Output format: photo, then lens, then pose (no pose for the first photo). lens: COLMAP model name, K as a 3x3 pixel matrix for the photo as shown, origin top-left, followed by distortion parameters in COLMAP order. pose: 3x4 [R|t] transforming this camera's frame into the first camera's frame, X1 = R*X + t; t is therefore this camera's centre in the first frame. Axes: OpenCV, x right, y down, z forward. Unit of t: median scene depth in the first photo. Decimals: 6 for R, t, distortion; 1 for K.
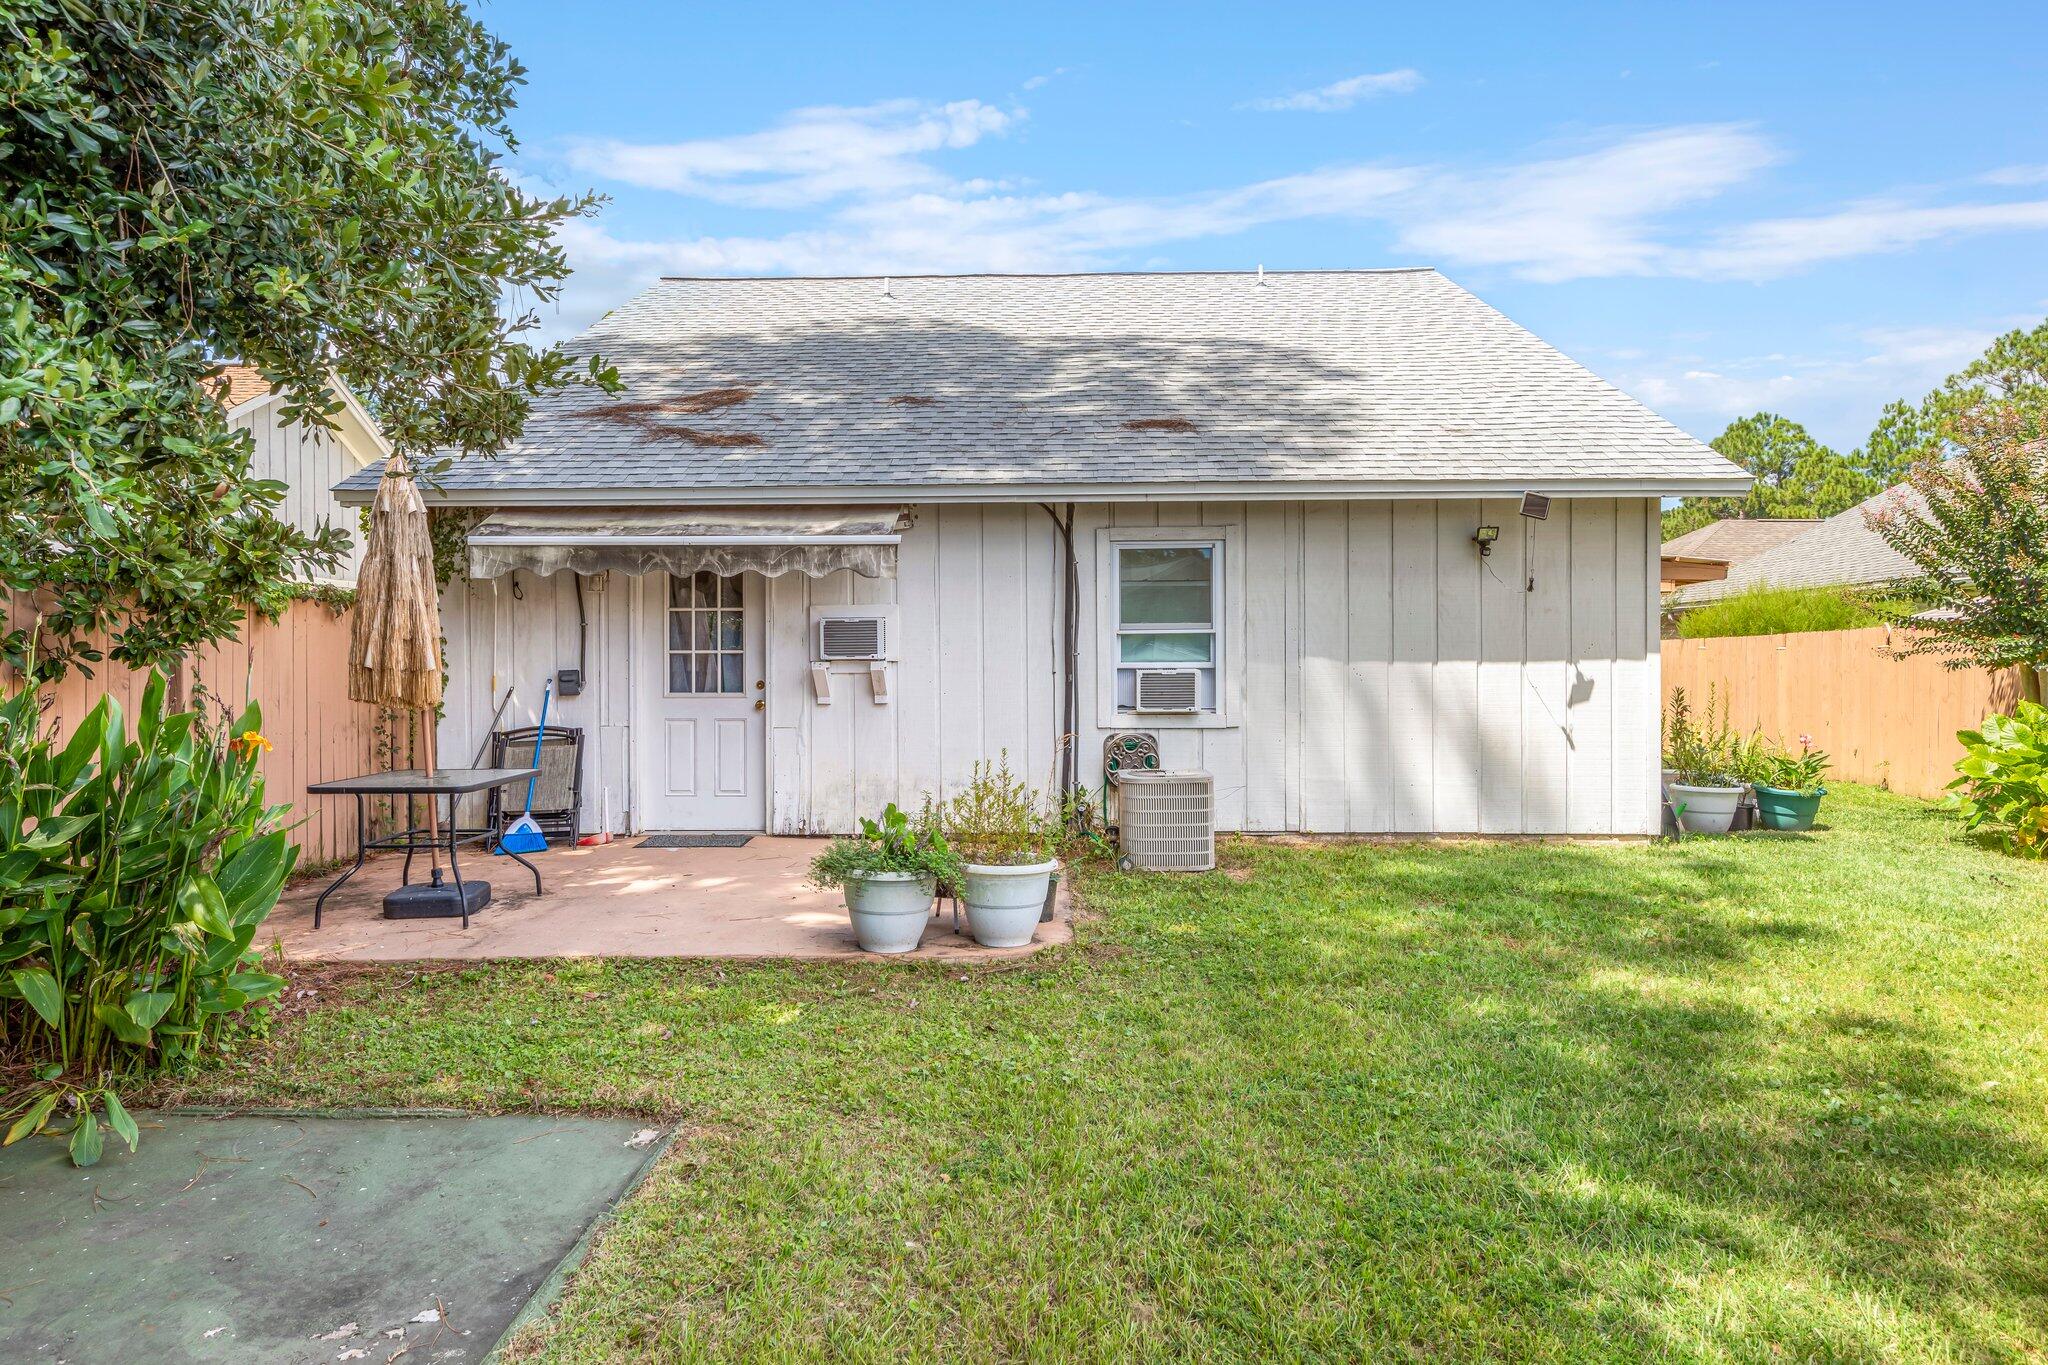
lens RADIAL K [[1400.7, 0, 1024.0], [0, 1400.7, 682.5], [0, 0, 1]] dist [0.004095, 0.000762]
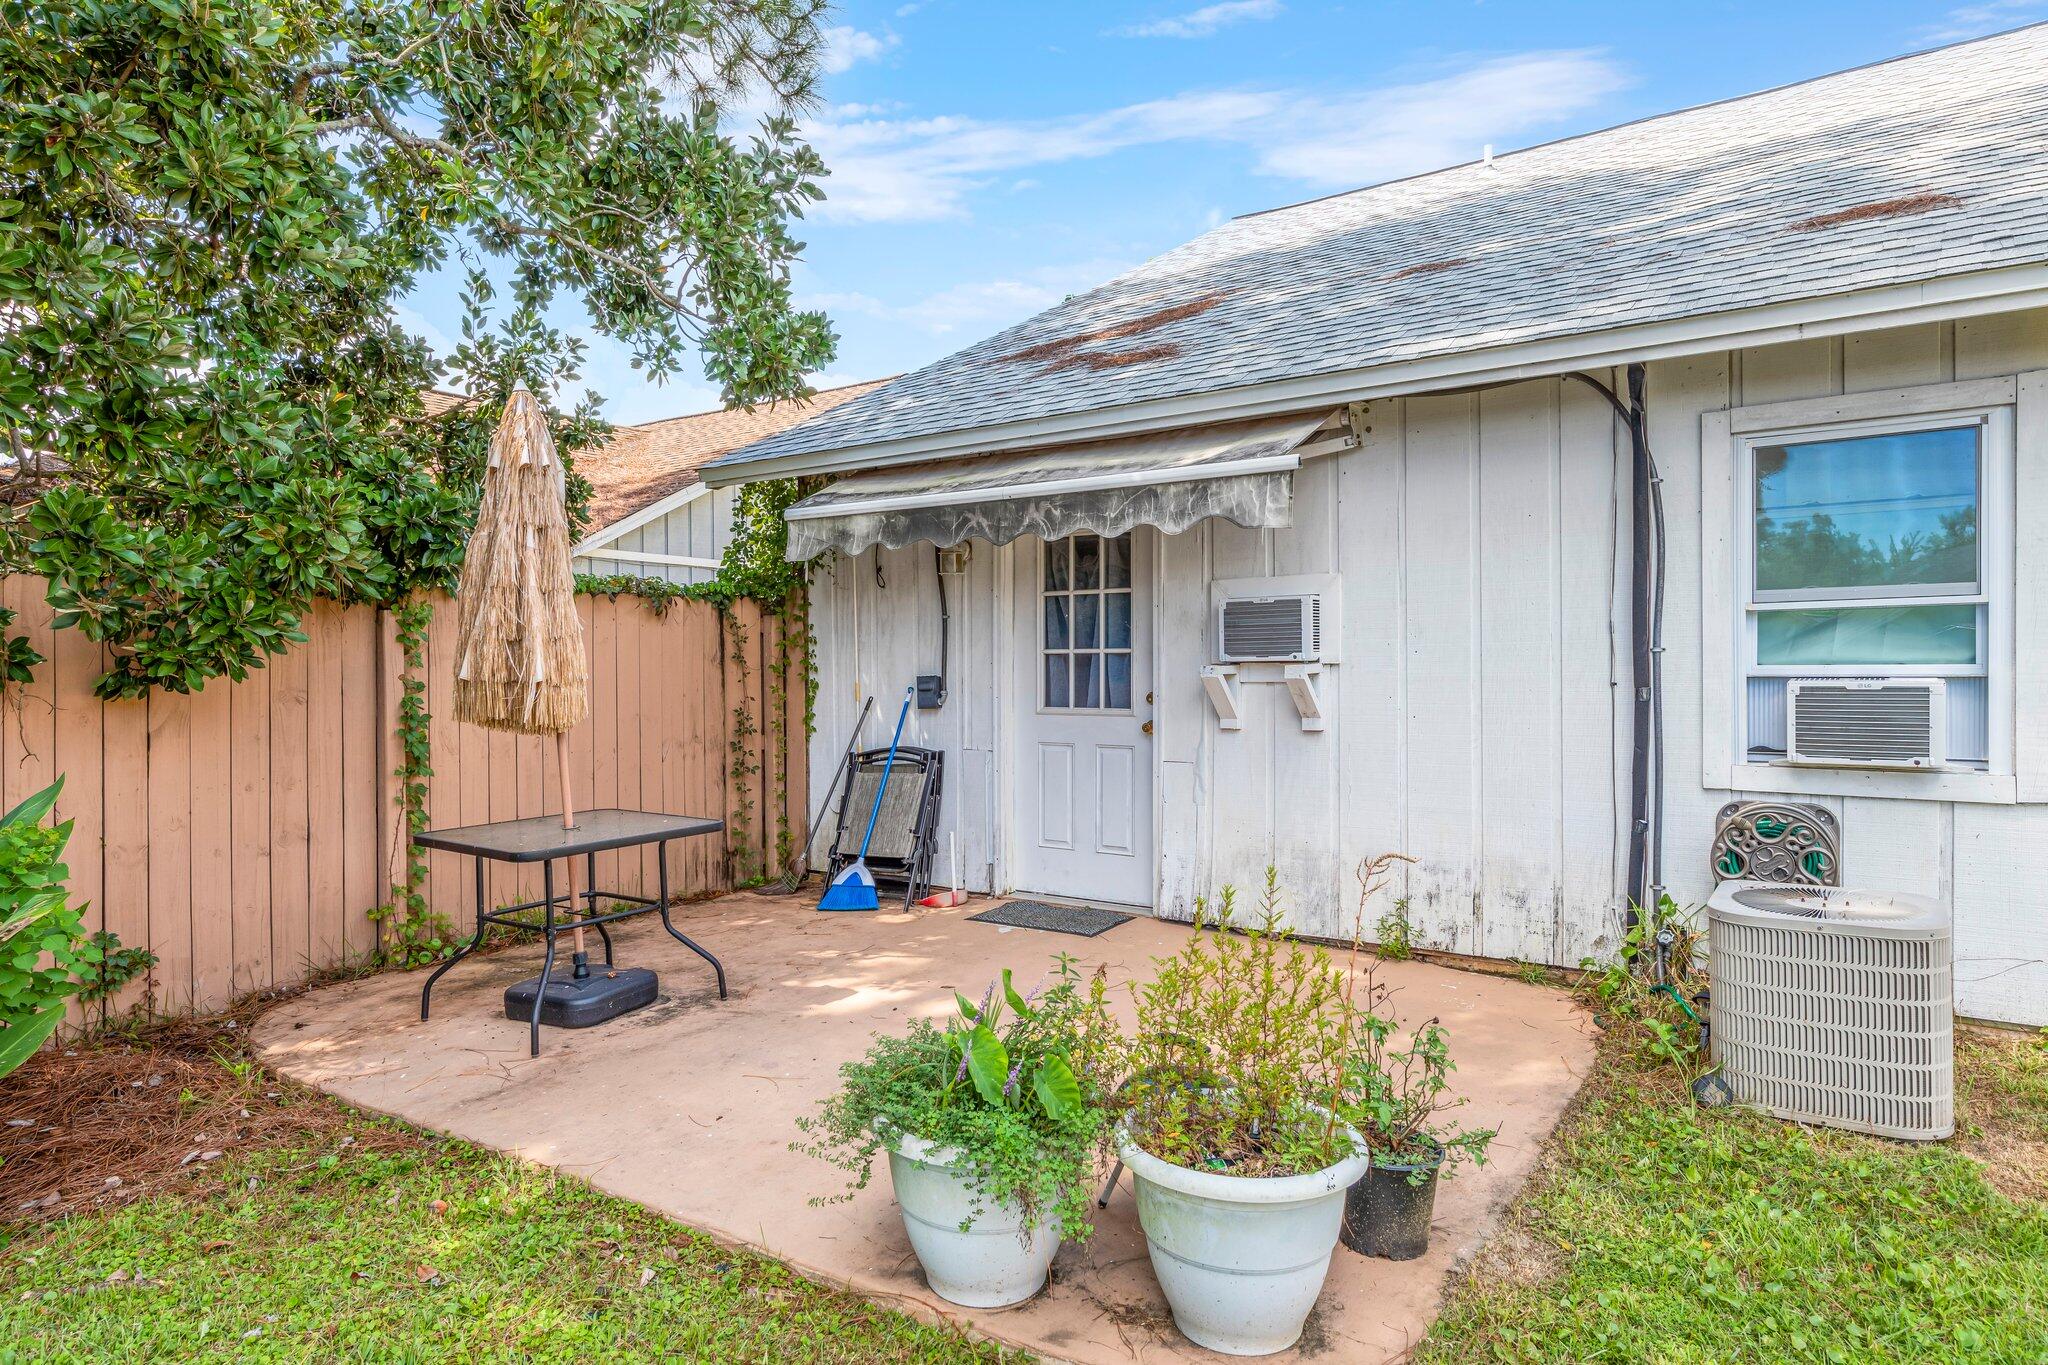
lens RADIAL K [[1213.4, 0, 1025.7], [0, 1213.4, 679.1], [0, 0, 1]] dist [0.005750, -0.002300]
pose [[0.818340, 0.005184, -0.574711, 0.107680], [-0.002683, 0.999983, 0.005199, -0.010819], [0.574728, -0.002713, 0.818340, 0.479475]]
